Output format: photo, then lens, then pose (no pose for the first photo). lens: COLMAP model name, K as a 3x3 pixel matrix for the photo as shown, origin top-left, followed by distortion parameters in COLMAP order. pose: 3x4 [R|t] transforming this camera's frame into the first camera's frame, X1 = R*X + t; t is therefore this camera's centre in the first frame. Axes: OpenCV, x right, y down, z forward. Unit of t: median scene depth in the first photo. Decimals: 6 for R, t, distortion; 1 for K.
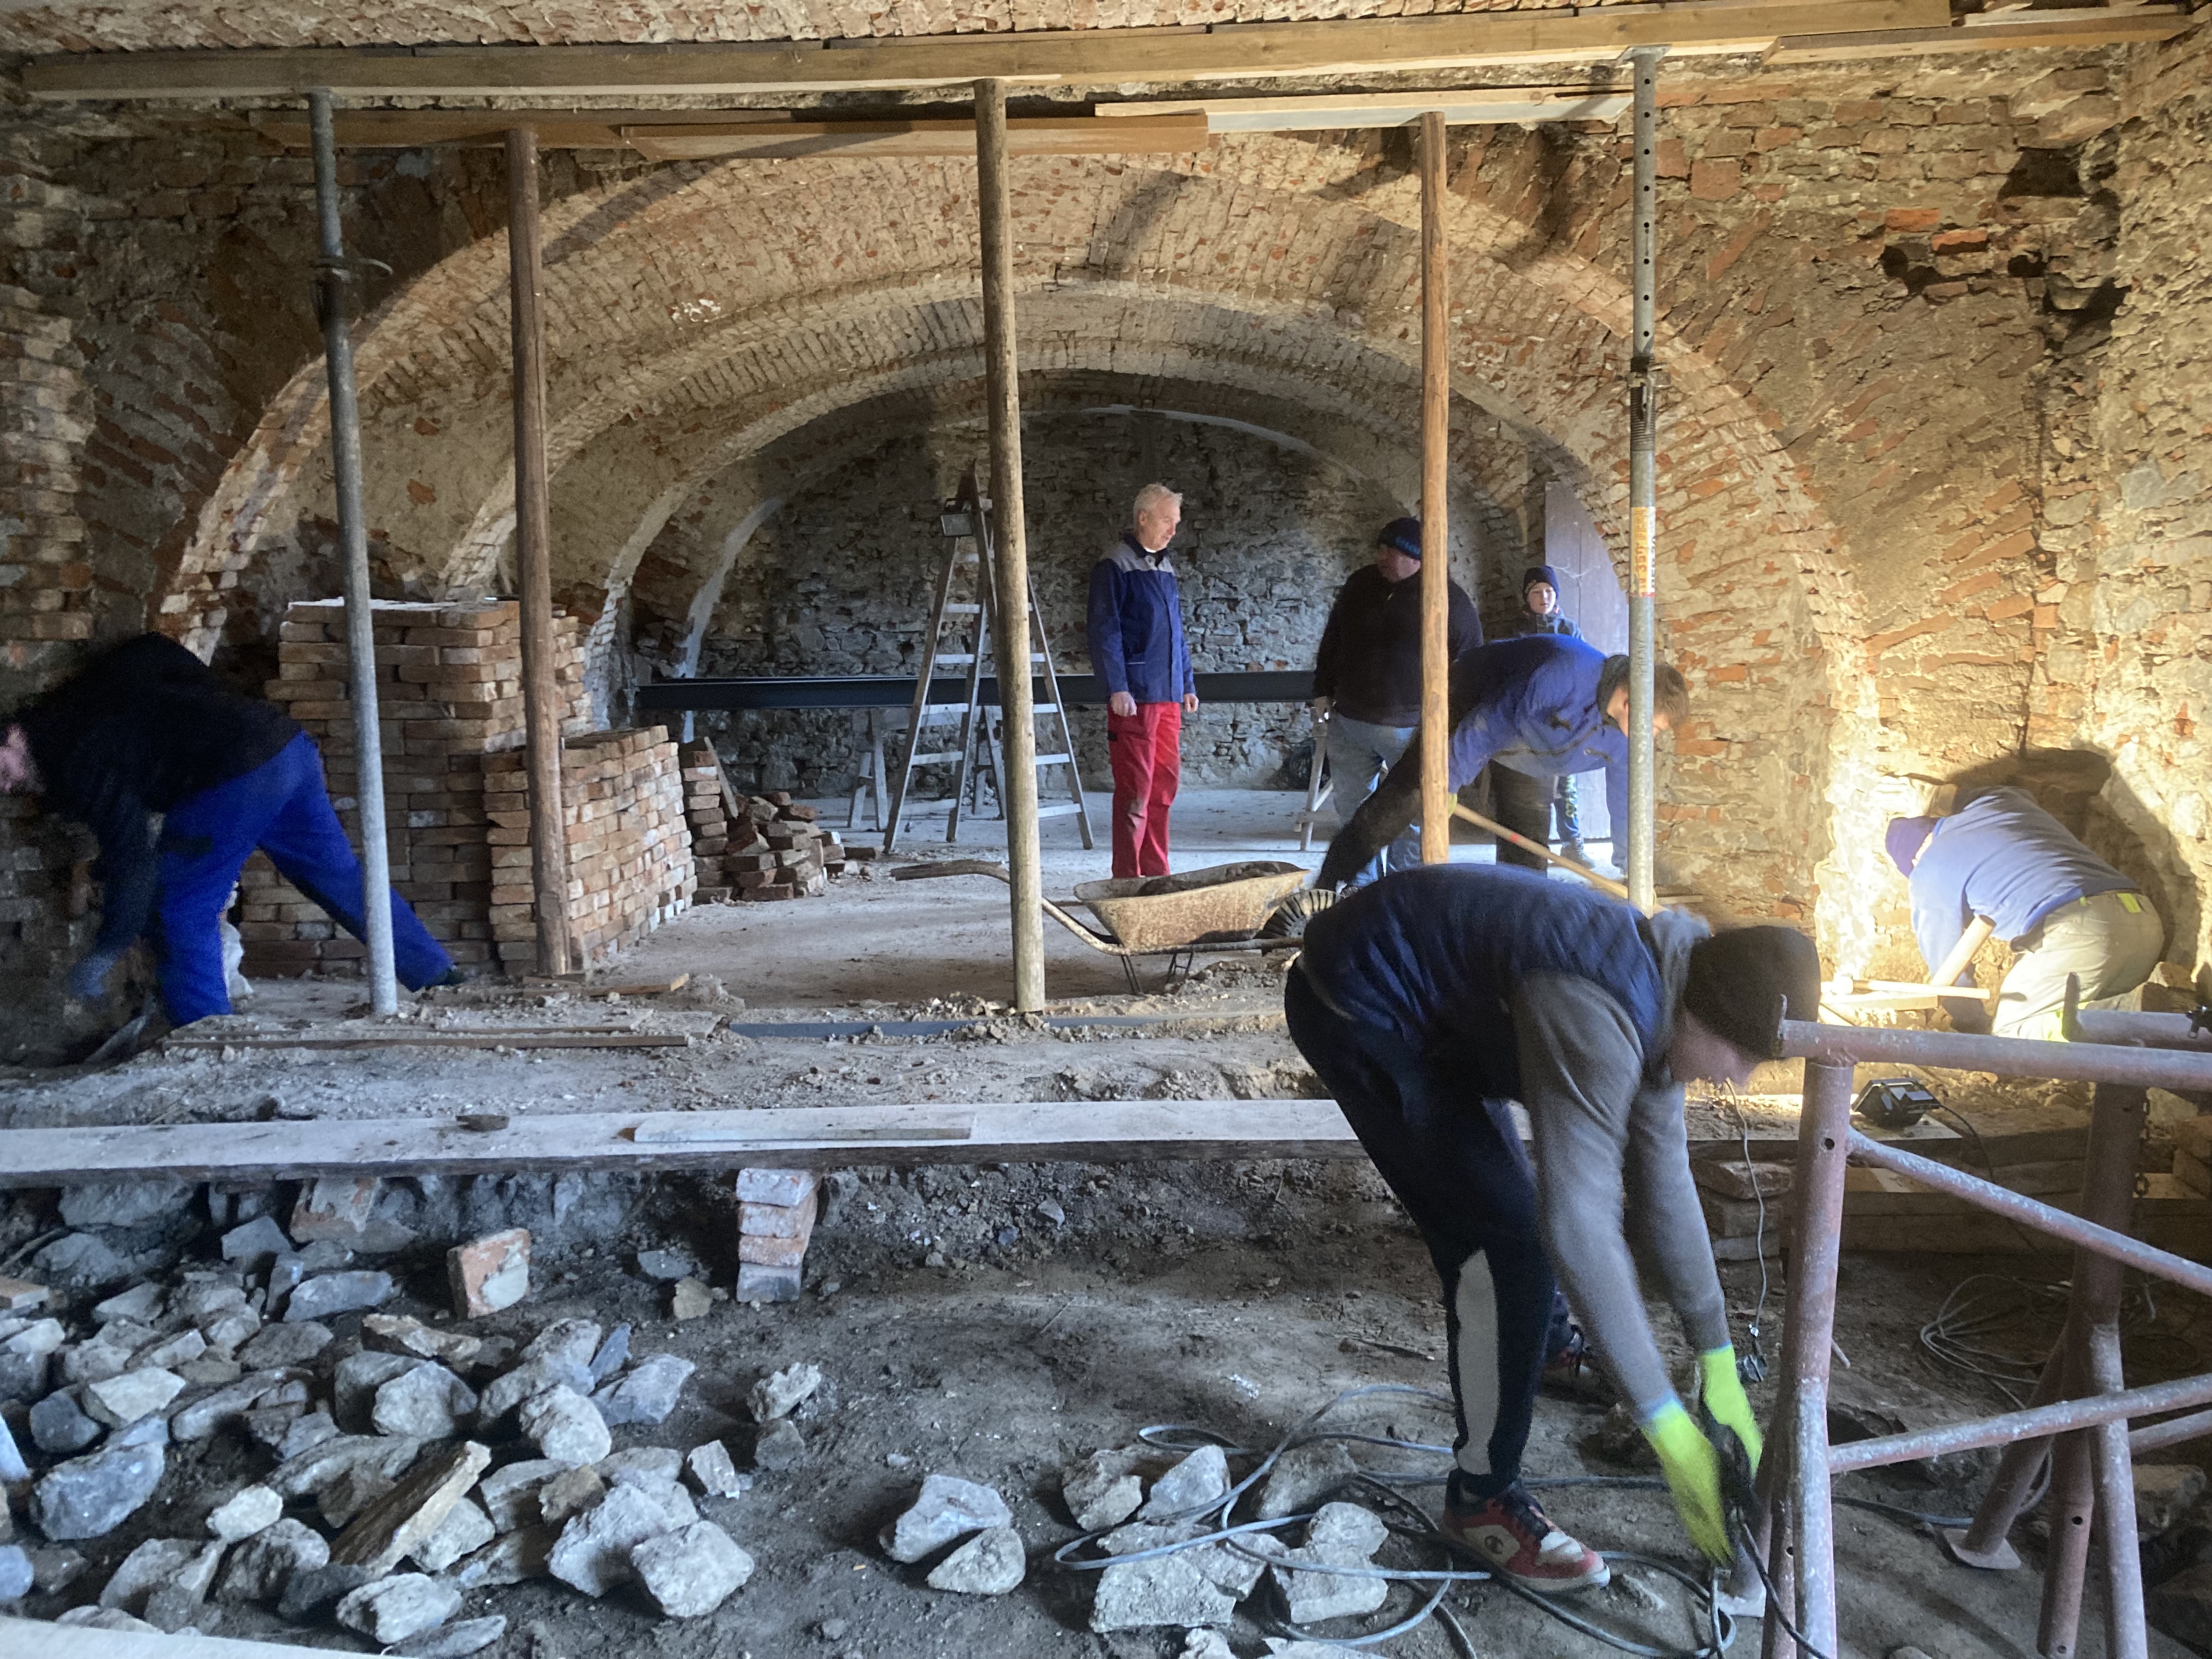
lens RADIAL K [[1836.4, 0, 1150.8], [0, 1836.4, 866.7], [0, 0, 1]] dist [0.040147, -0.033395]
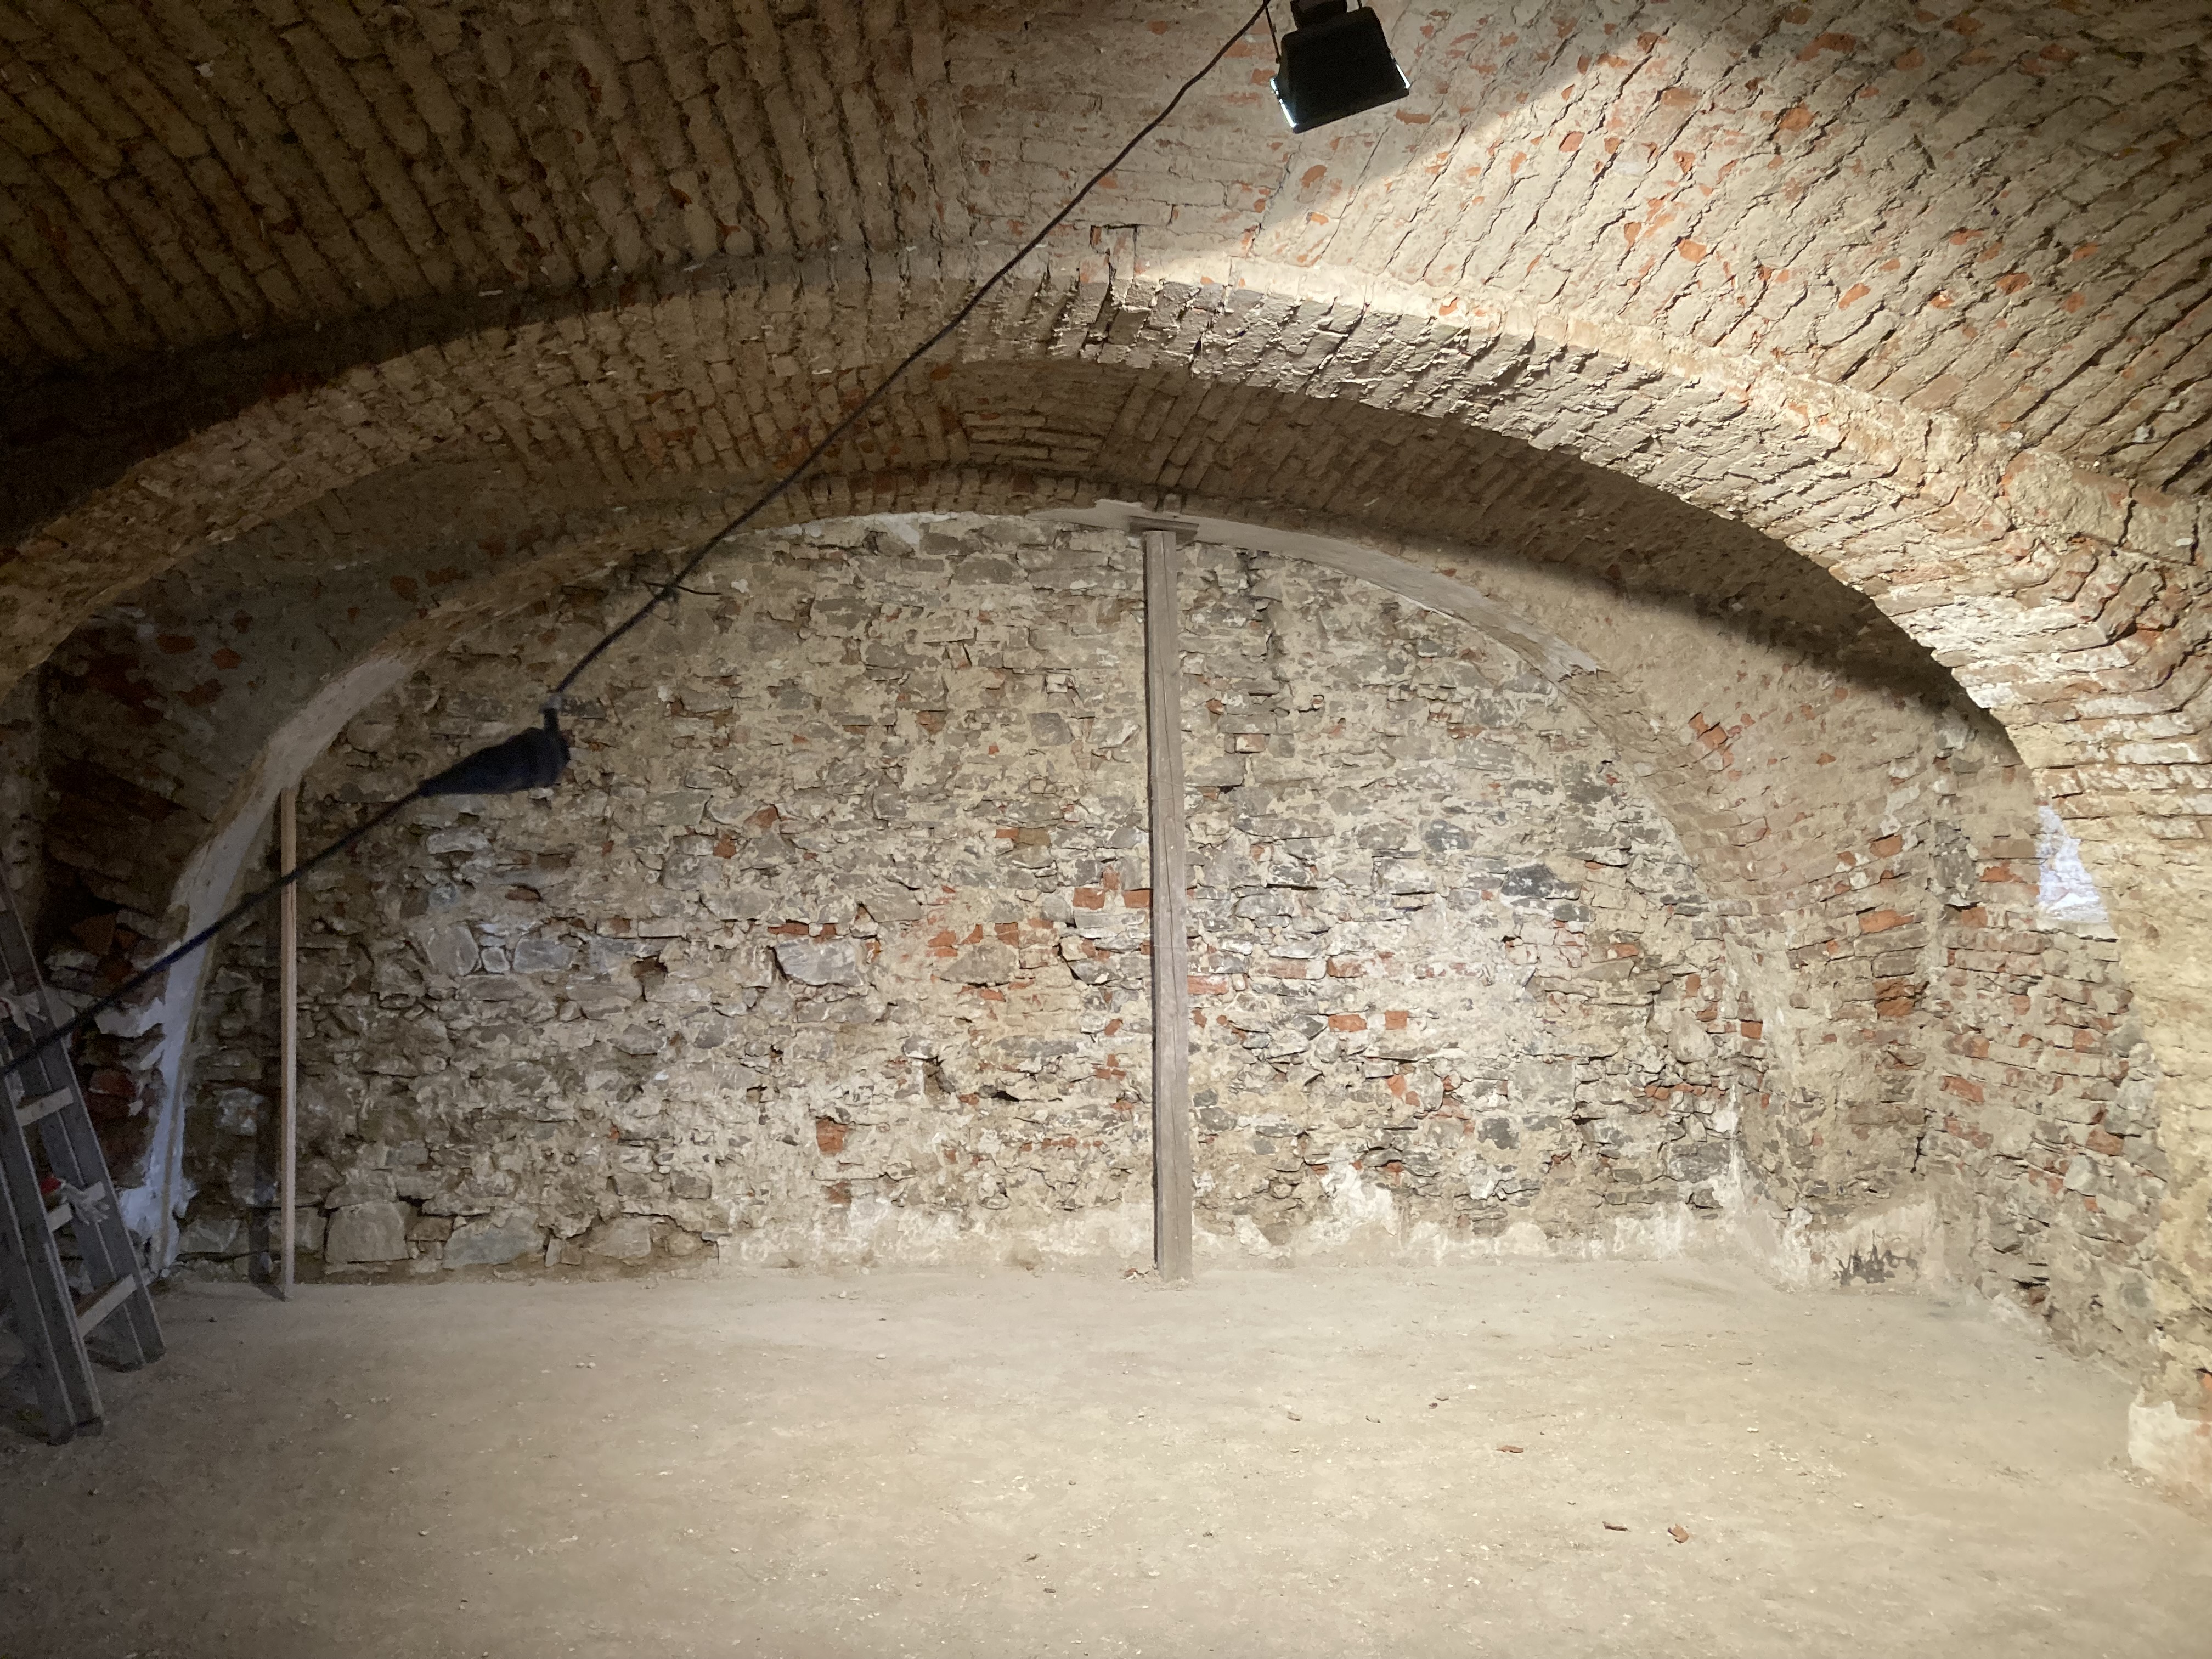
lens RADIAL K [[1836.4, 0, 1111.8], [0, 1836.4, 806.5], [0, 0, 1]] dist [0.040147, -0.033395]
pose [[0.994393, 0.030455, 0.101270, -0.062155], [-0.015320, 0.989019, -0.146991, -0.092767], [-0.104635, 0.144615, 0.983940, 0.502140]]
